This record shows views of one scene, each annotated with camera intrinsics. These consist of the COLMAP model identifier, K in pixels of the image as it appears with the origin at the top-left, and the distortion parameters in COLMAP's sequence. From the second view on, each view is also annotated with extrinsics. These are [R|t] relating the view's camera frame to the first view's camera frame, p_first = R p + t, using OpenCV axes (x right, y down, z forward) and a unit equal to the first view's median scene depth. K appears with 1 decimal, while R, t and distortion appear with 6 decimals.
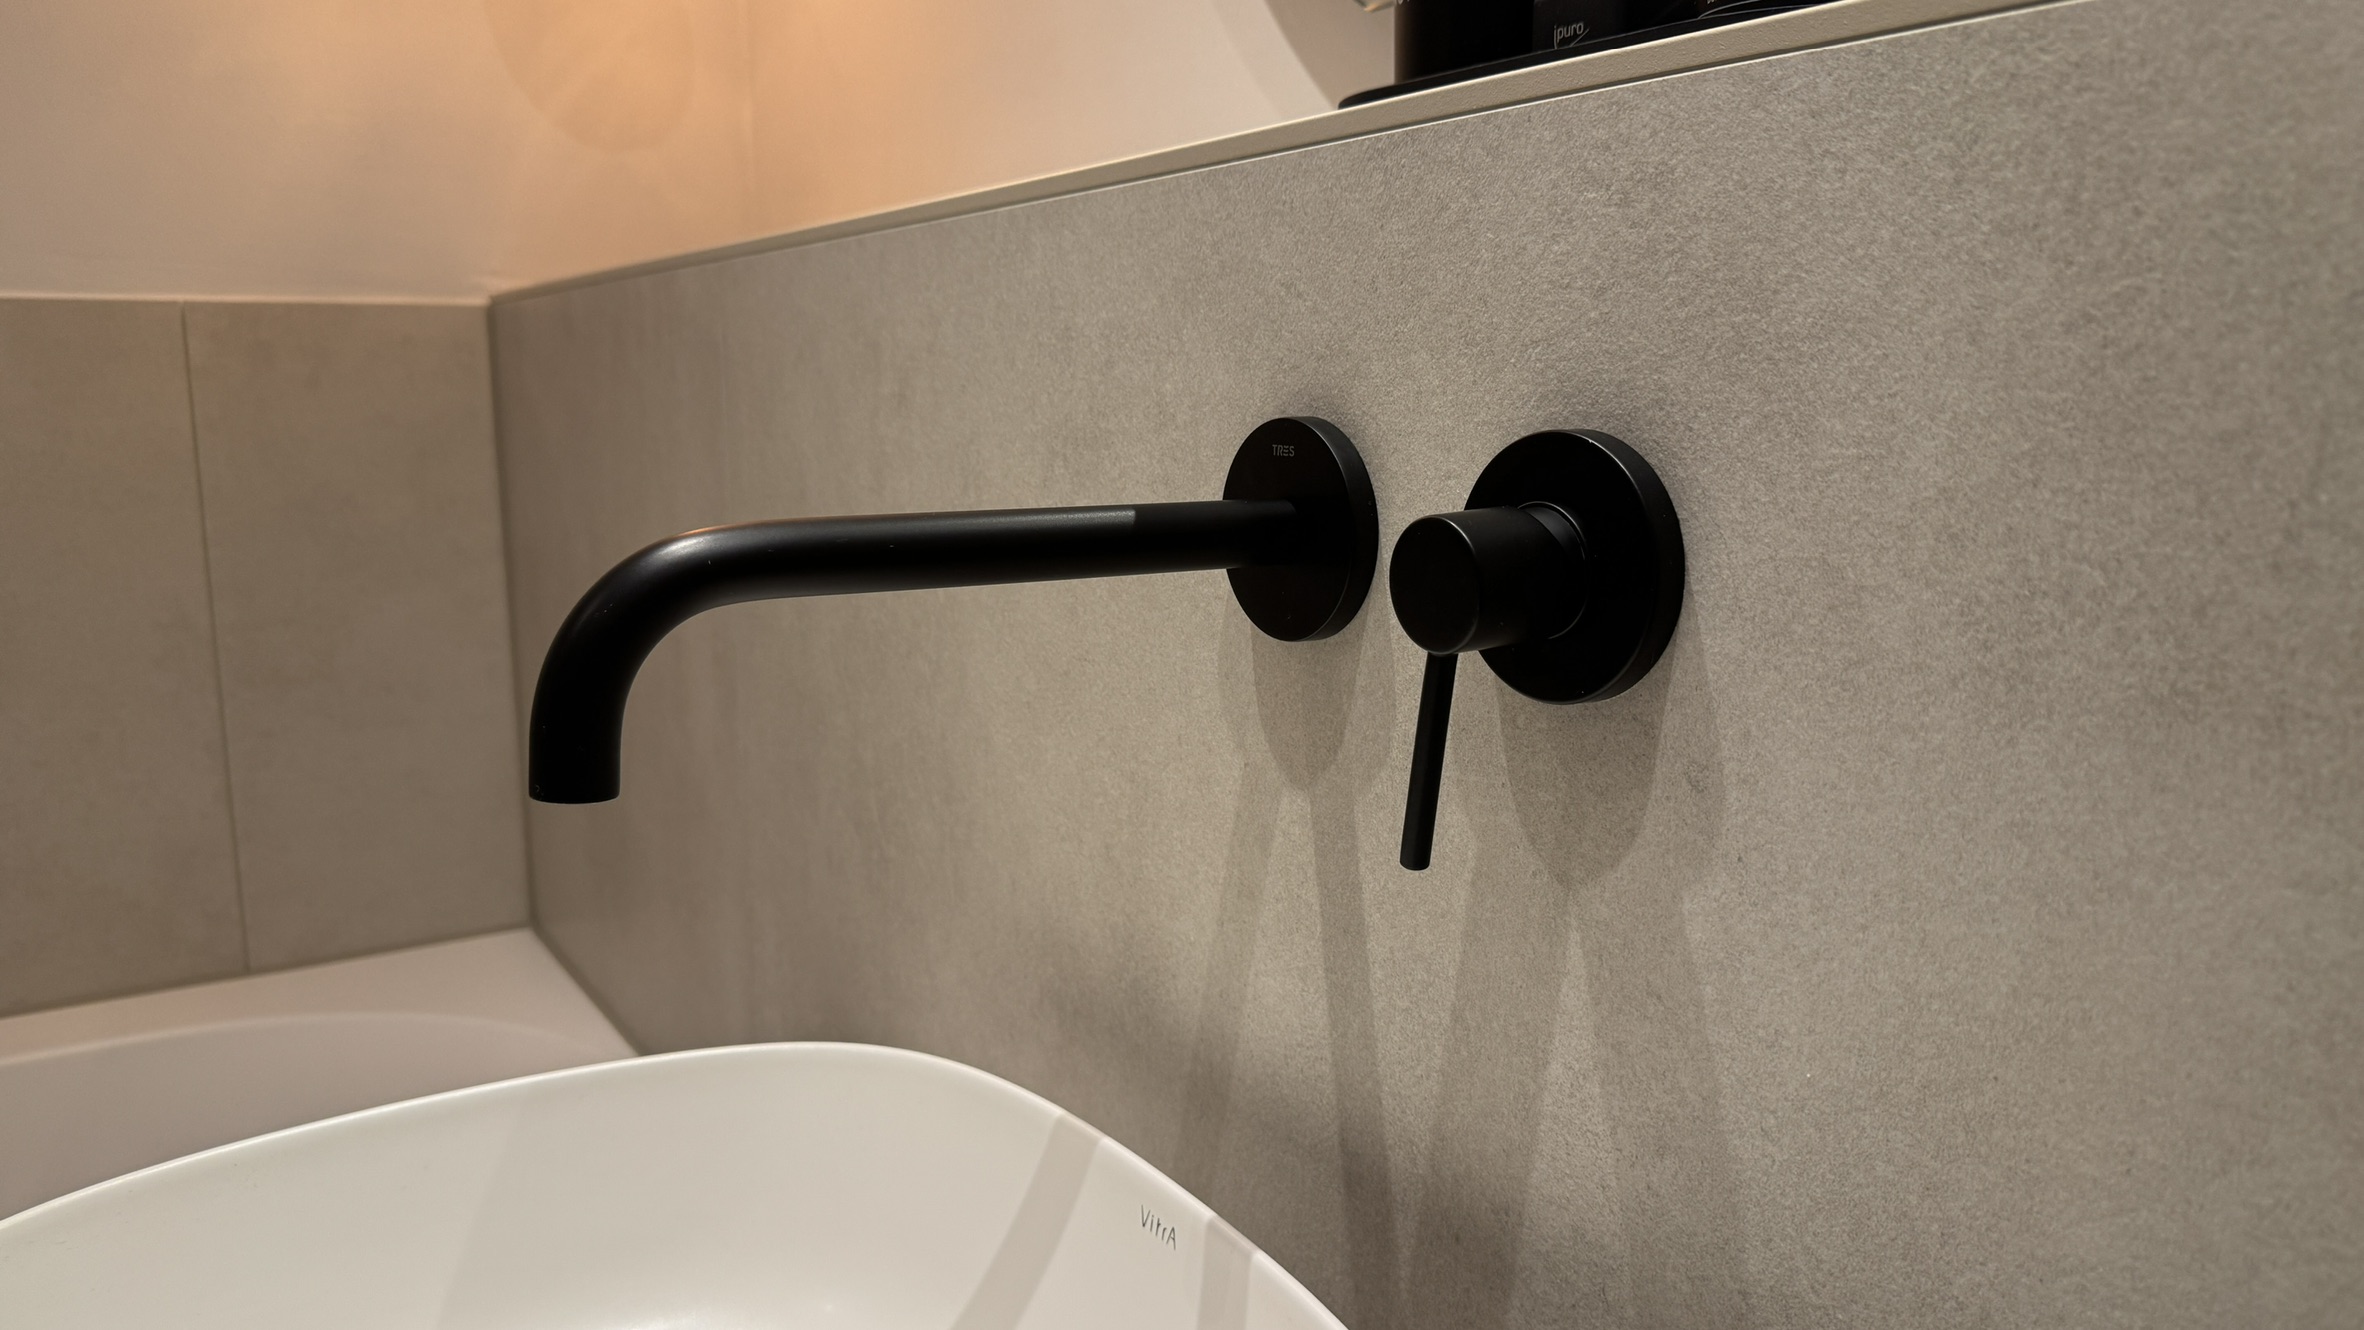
lens RADIAL K [[1682.3, 0, 1183.0], [0, 1682.3, 678.1], [0, 0, 1]] dist [0.077265, -0.173074]
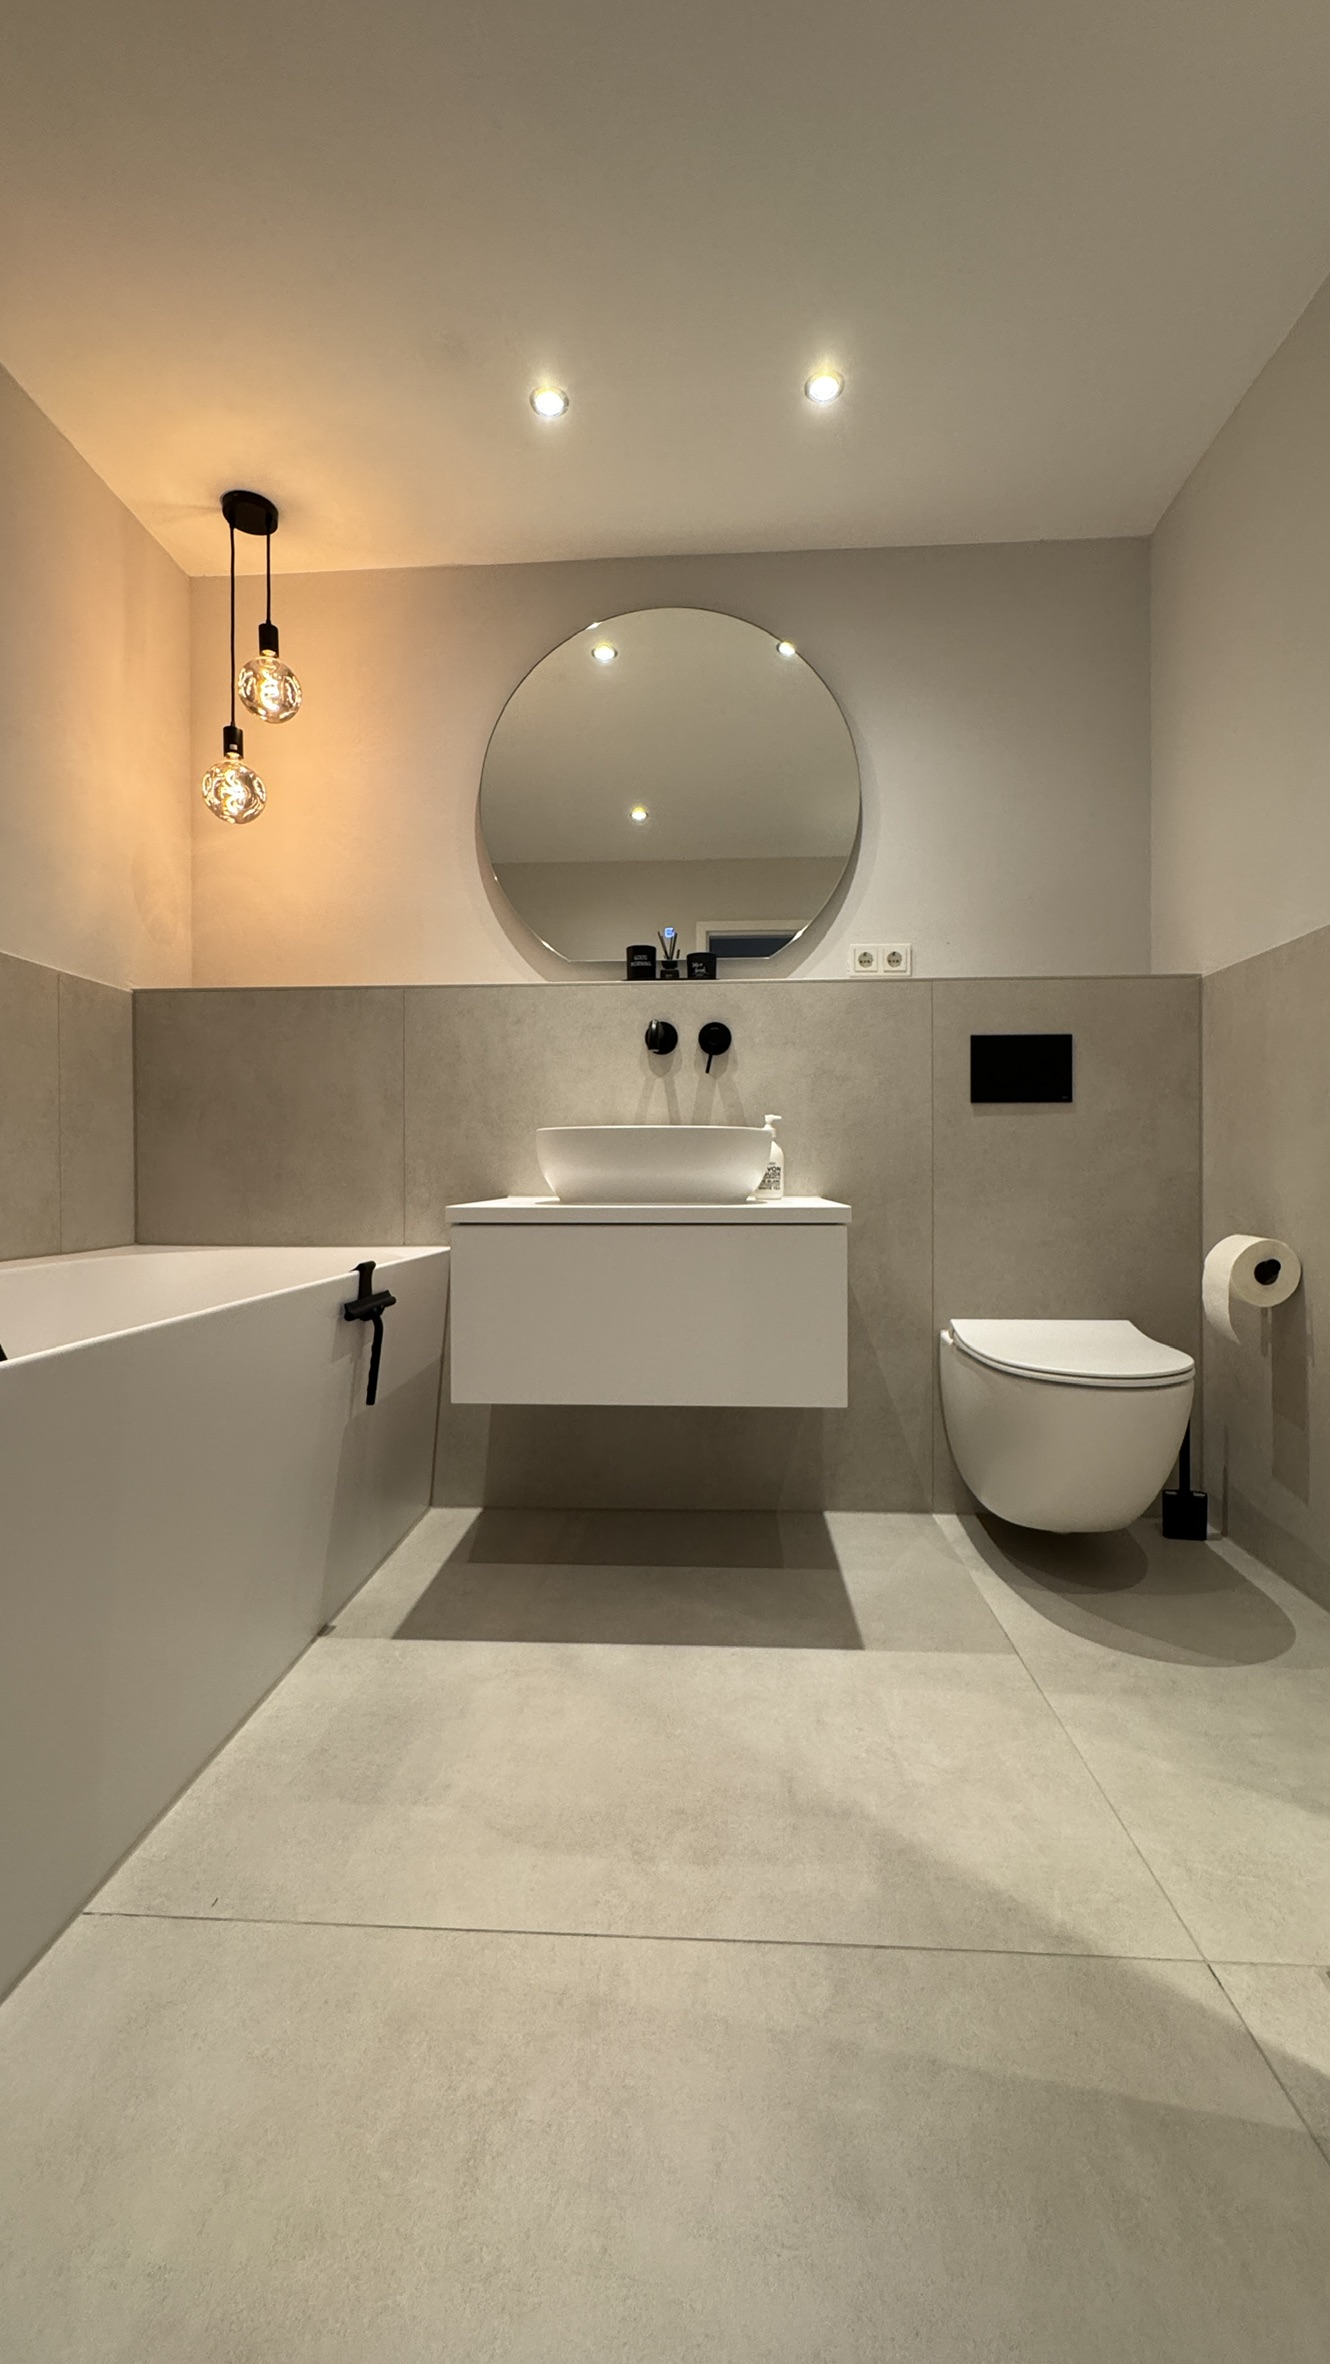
lens RADIAL K [[948.4, 0, 665.0], [0, 948.4, 1182.0], [0, 0, 1]] dist [0.000064, -0.000135]
pose [[0.597625, -0.006392, 0.801750, -3.011934], [0.135458, 0.986399, -0.093106, 0.847671], [-0.790251, 0.164245, 0.590362, -1.186913]]
